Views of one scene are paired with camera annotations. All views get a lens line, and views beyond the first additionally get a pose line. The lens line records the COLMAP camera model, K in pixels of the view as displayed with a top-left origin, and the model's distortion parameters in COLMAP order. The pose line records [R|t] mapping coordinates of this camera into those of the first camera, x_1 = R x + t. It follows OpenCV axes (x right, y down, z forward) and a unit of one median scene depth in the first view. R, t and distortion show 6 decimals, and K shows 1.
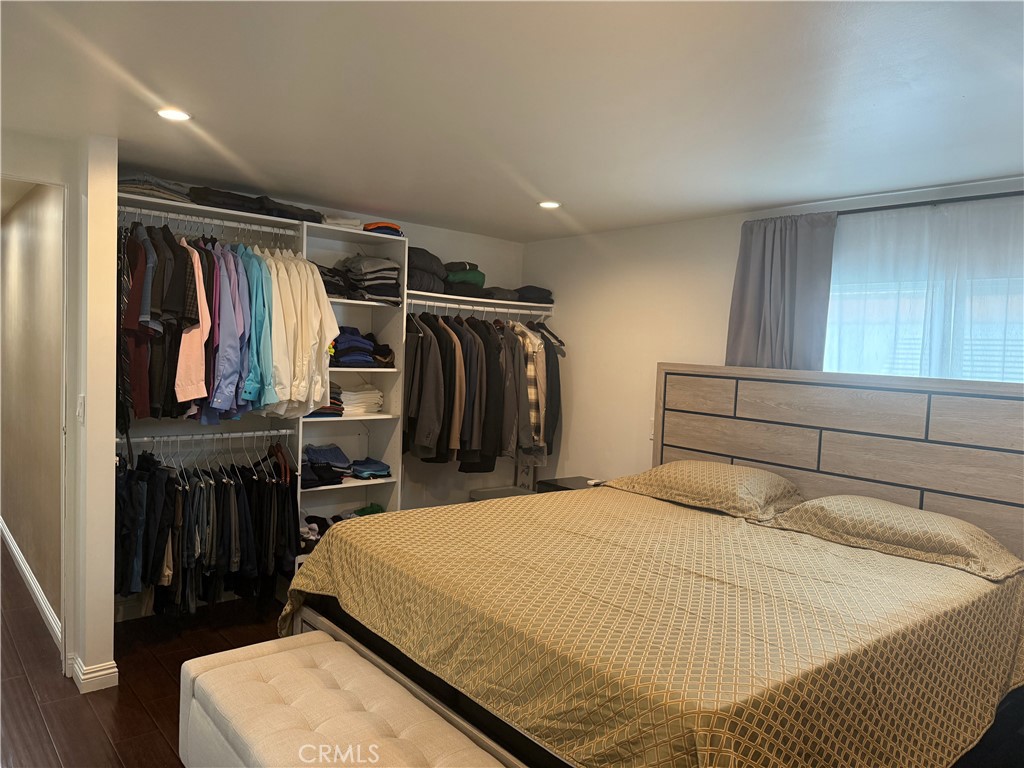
lens RADIAL K [[725.7, 0, 515.2], [0, 725.7, 382.3], [0, 0, 1]] dist [0.125692, -0.170394]
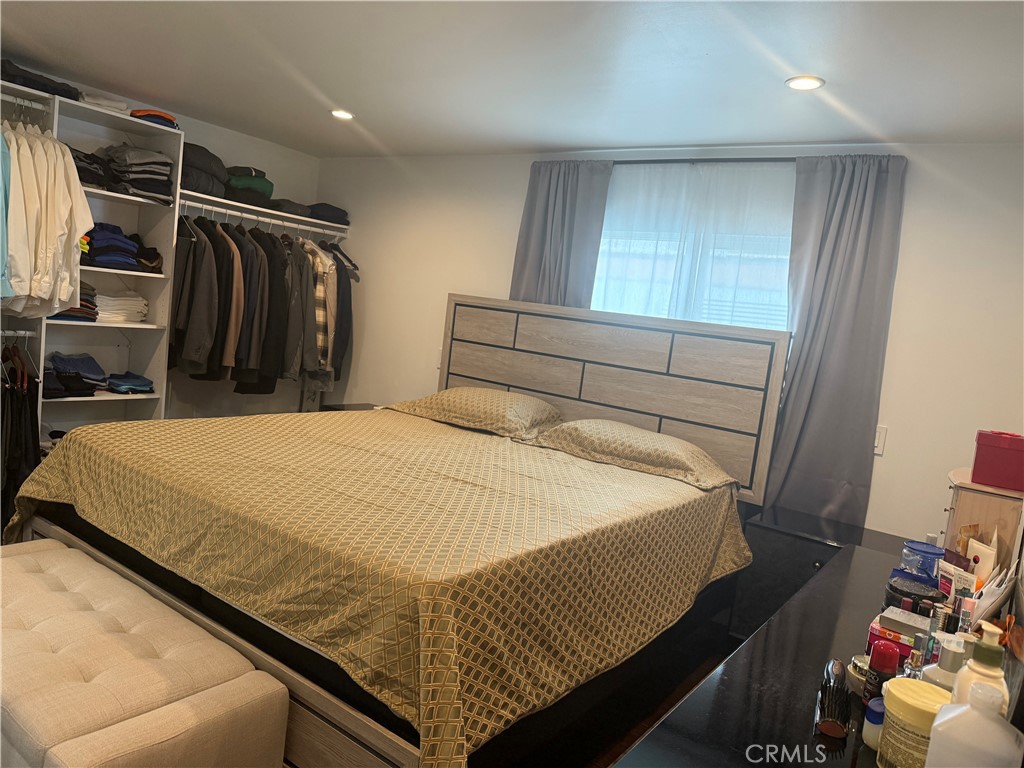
lens RADIAL K [[725.7, 0, 515.2], [0, 725.7, 382.3], [0, 0, 1]] dist [0.125692, -0.170394]
pose [[0.966086, 0.050464, 0.253241, 0.041201], [-0.067801, 0.995881, 0.060201, 0.036296], [-0.249160, -0.075329, 0.965528, -0.022331]]
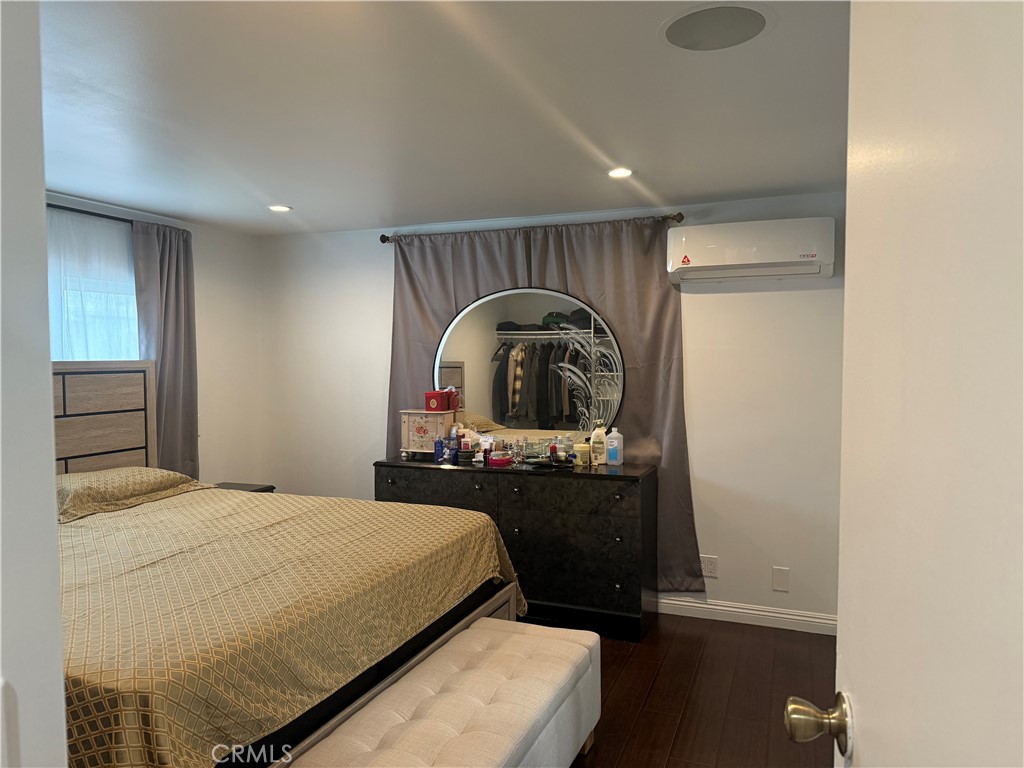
lens RADIAL K [[725.7, 0, 515.2], [0, 725.7, 382.3], [0, 0, 1]] dist [0.125692, -0.170394]
pose [[-0.473651, -0.078804, 0.877180, -0.717785], [0.023029, 0.994540, 0.101782, -0.068045], [-0.880411, 0.068410, -0.469251, 0.851494]]
